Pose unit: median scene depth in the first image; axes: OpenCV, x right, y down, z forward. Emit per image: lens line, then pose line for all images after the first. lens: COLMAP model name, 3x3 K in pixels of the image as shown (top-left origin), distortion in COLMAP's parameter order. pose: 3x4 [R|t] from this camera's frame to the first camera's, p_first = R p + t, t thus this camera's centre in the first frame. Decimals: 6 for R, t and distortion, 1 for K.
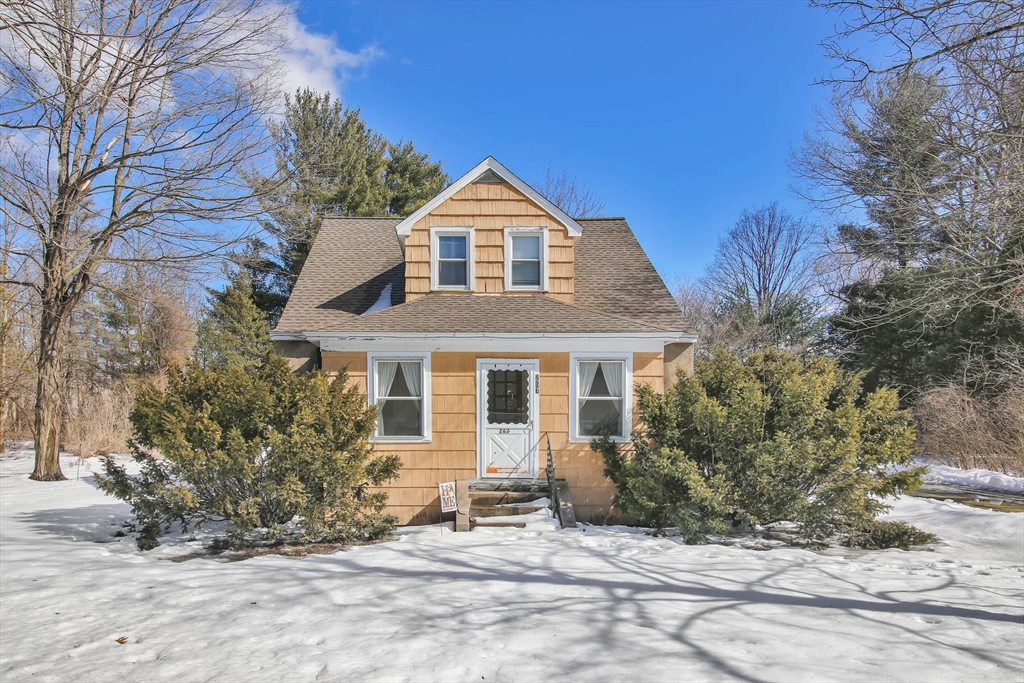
lens RADIAL K [[638.5, 0, 448.7], [0, 638.5, 440.1], [0, 0, 1]] dist [0.001423, 0.000118]
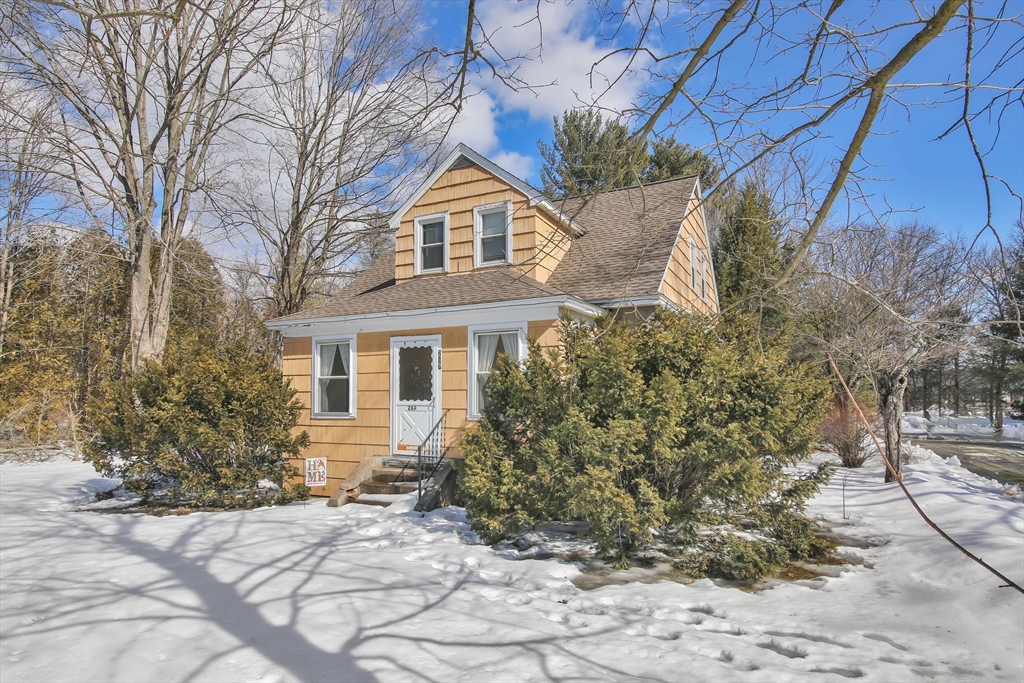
lens RADIAL K [[578.1, 0, 515.4], [0, 578.1, 363.8], [0, 0, 1]] dist [-0.002519, -0.000188]
pose [[0.892683, -0.032046, -0.449545, 0.555662], [-0.007260, 0.996317, -0.085440, -0.006026], [0.450627, 0.079534, 0.889162, 0.230859]]
